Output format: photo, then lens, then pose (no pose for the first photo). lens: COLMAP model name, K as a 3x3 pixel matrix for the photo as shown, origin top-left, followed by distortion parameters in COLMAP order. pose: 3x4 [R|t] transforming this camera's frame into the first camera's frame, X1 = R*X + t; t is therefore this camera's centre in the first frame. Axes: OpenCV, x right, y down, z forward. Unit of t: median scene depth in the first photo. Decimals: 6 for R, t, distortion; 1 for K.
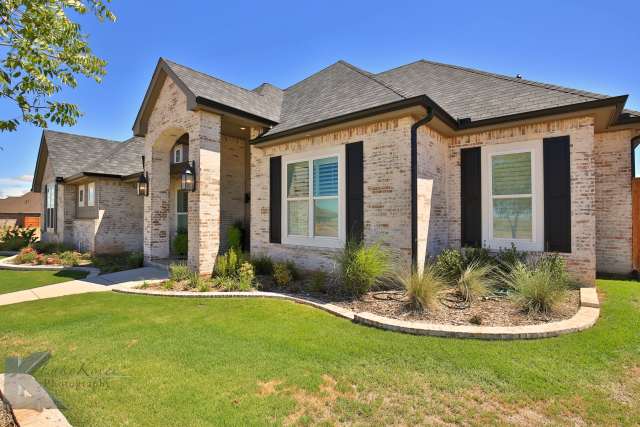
lens RADIAL K [[316.9, 0, 320.0], [0, 316.9, 213.5], [0, 0, 1]] dist [-0.035967, -0.000010]
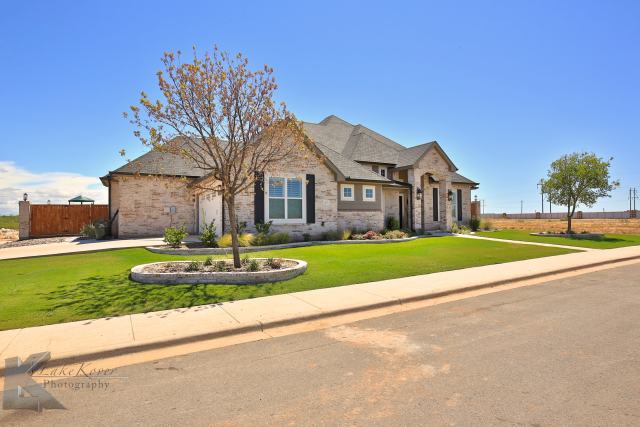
lens RADIAL K [[339.2, 0, 320.0], [0, 339.2, 213.5], [0, 0, 1]] dist [-0.026563, -0.000305]
pose [[0.360813, 0.013901, 0.932535, -3.662307], [-0.003840, 0.999903, -0.013420, 0.086691], [-0.932630, 0.001262, 0.360831, 1.032596]]
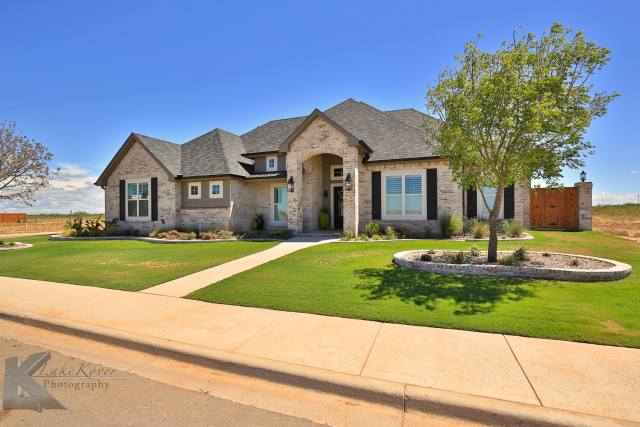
lens RADIAL K [[316.9, 0, 320.0], [0, 316.9, 213.5], [0, 0, 1]] dist [-0.035967, -0.000010]
pose [[0.947407, -0.005846, 0.319977, -1.197995], [0.002542, 0.999939, 0.010744, 0.045989], [-0.320020, -0.009365, 0.947365, -0.706880]]
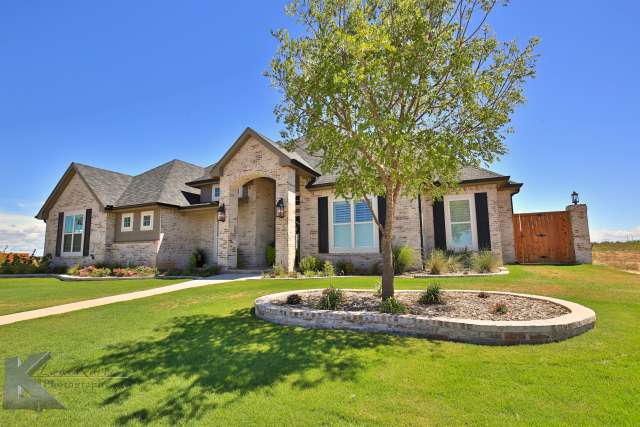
lens RADIAL K [[316.9, 0, 320.0], [0, 316.9, 213.5], [0, 0, 1]] dist [-0.035967, -0.000010]
pose [[0.963211, 0.021702, 0.267867, -0.666708], [0.010210, 0.993060, -0.117169, 0.096477], [-0.268551, 0.115593, 0.956305, -0.553829]]
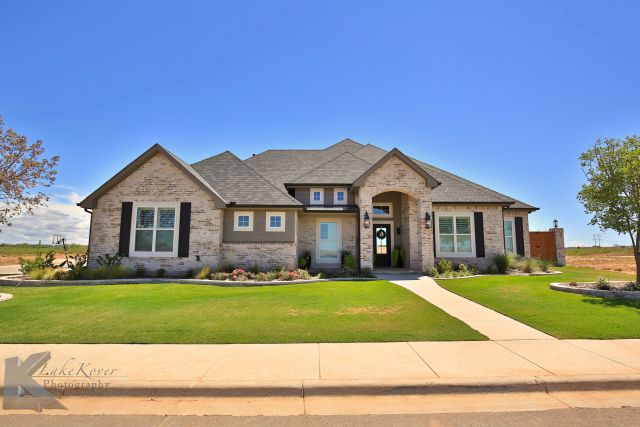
lens RADIAL K [[313.6, 0, 320.0], [0, 313.6, 213.5], [0, 0, 1]] dist [-0.021226, 0.000108]
pose [[0.759370, 0.080054, 0.645715, -2.199170], [-0.013426, 0.994119, -0.107459, 0.052770], [-0.650520, 0.072932, 0.755979, -0.003462]]
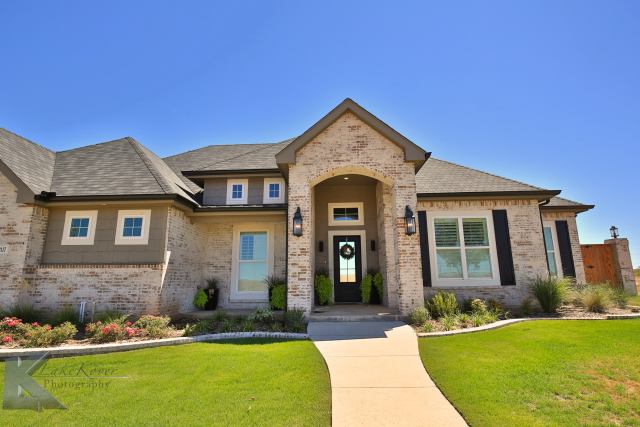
lens RADIAL K [[311.9, 0, 320.0], [0, 311.9, 213.5], [0, 0, 1]] dist [-0.028813, 0.000521]
pose [[0.785635, 0.119511, 0.607038, -1.321732], [0.002423, 0.980564, -0.196185, 0.063745], [-0.618686, 0.155601, 0.770076, 0.397589]]
